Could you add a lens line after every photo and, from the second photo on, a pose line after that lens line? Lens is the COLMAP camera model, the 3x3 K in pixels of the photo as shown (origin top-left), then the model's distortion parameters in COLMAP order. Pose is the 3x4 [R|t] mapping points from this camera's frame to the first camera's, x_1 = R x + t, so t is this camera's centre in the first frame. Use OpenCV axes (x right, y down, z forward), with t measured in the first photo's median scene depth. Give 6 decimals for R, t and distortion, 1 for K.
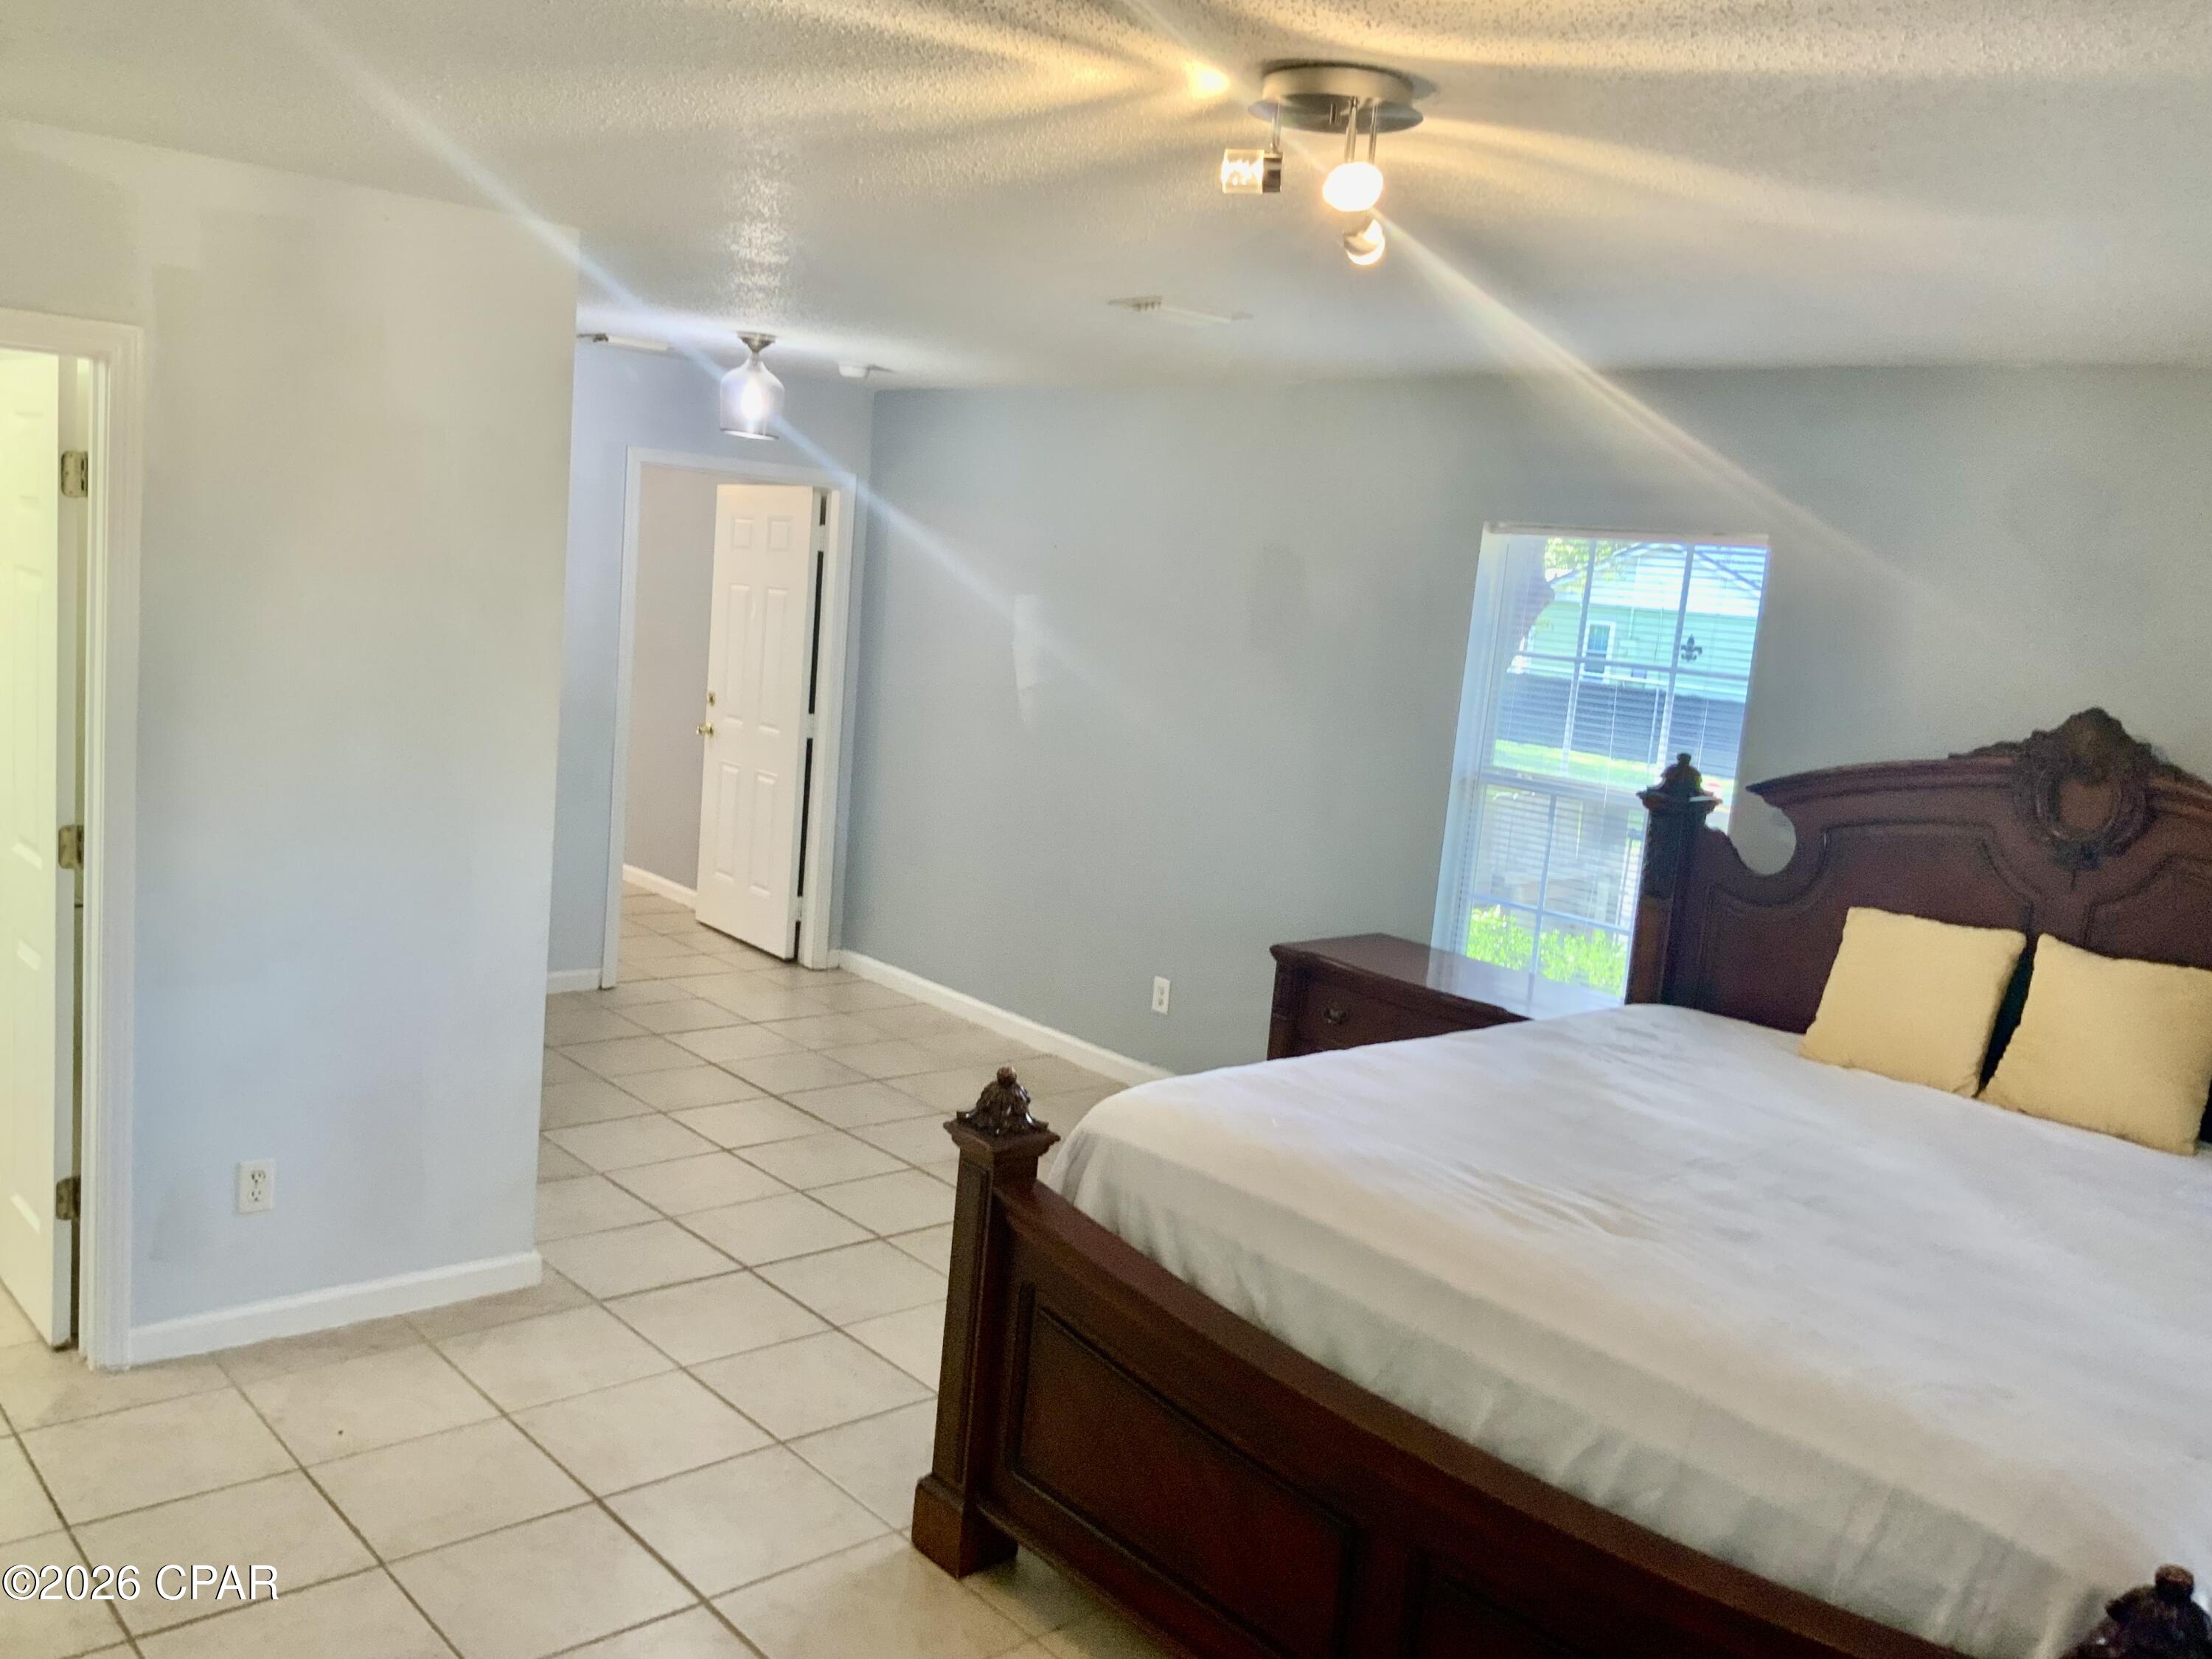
lens RADIAL K [[1833.6, 0, 1063.0], [0, 1833.6, 823.7], [0, 0, 1]] dist [0.121468, -0.225640]
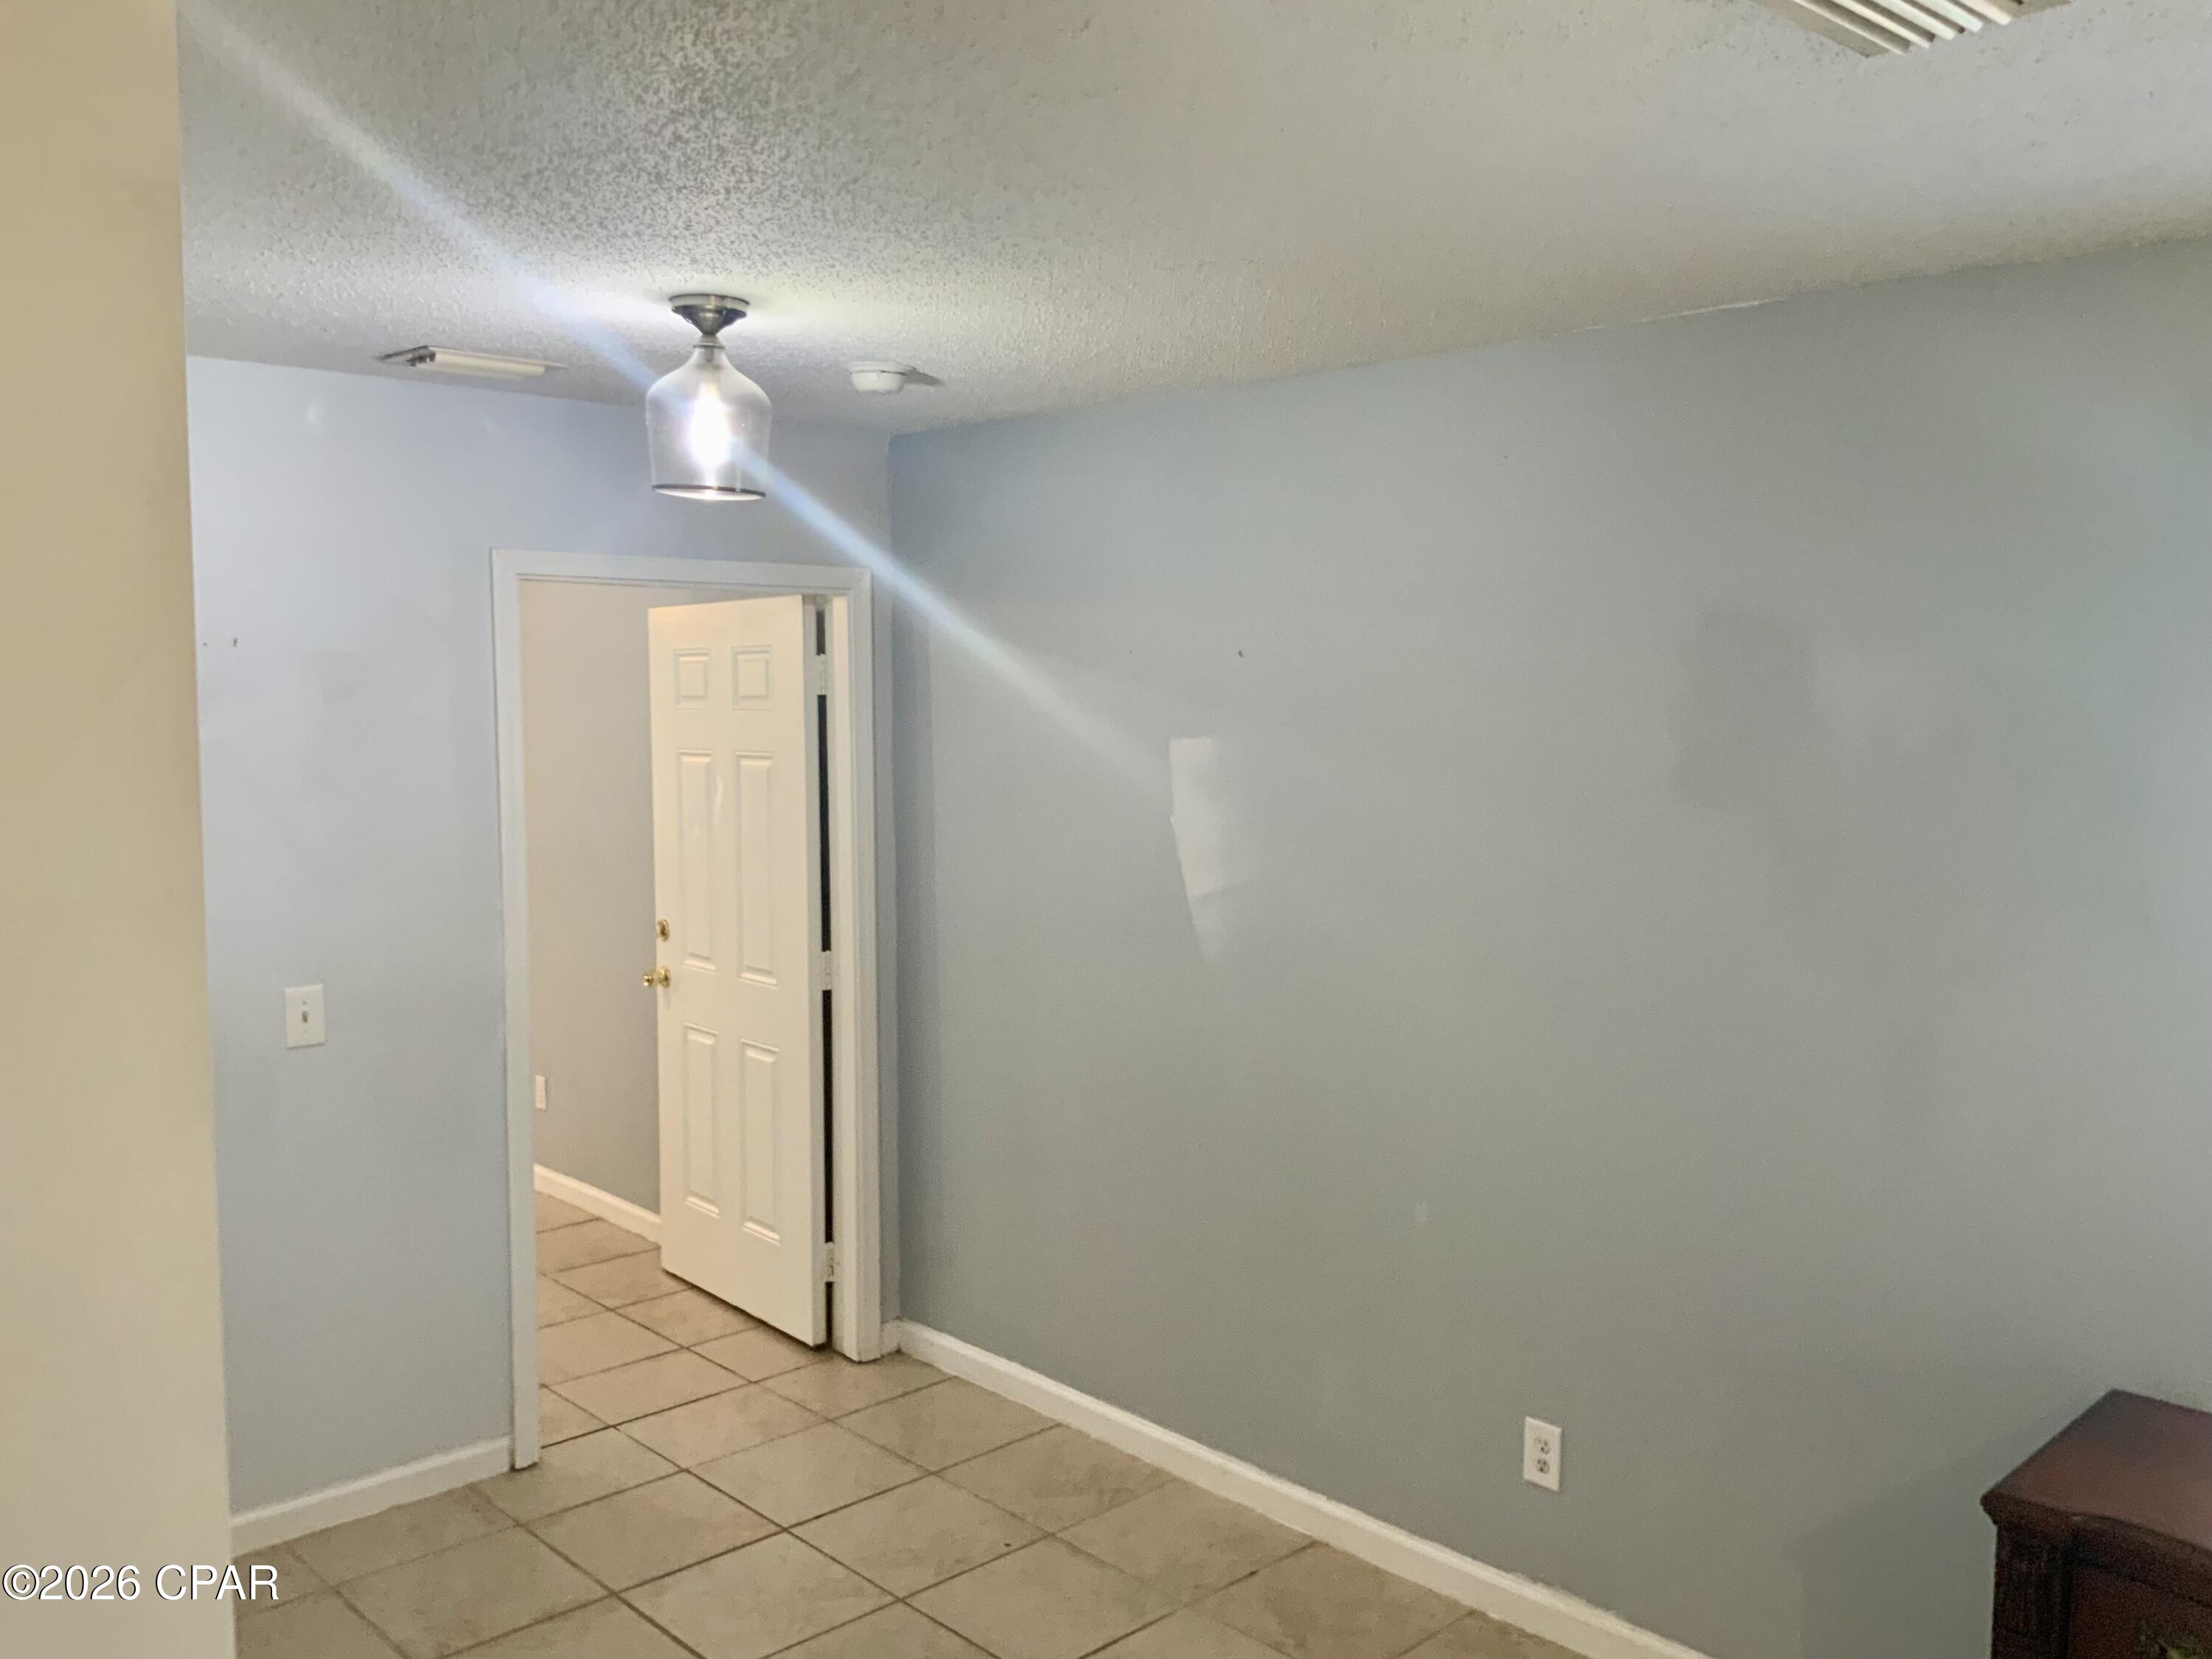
lens RADIAL K [[1833.6, 0, 1063.0], [0, 1833.6, 823.7], [0, 0, 1]] dist [0.121468, -0.225640]
pose [[0.995472, -0.089133, 0.033034, -0.073862], [0.090900, 0.994254, -0.056532, -0.060910], [-0.027805, 0.059279, 0.997854, 0.371687]]
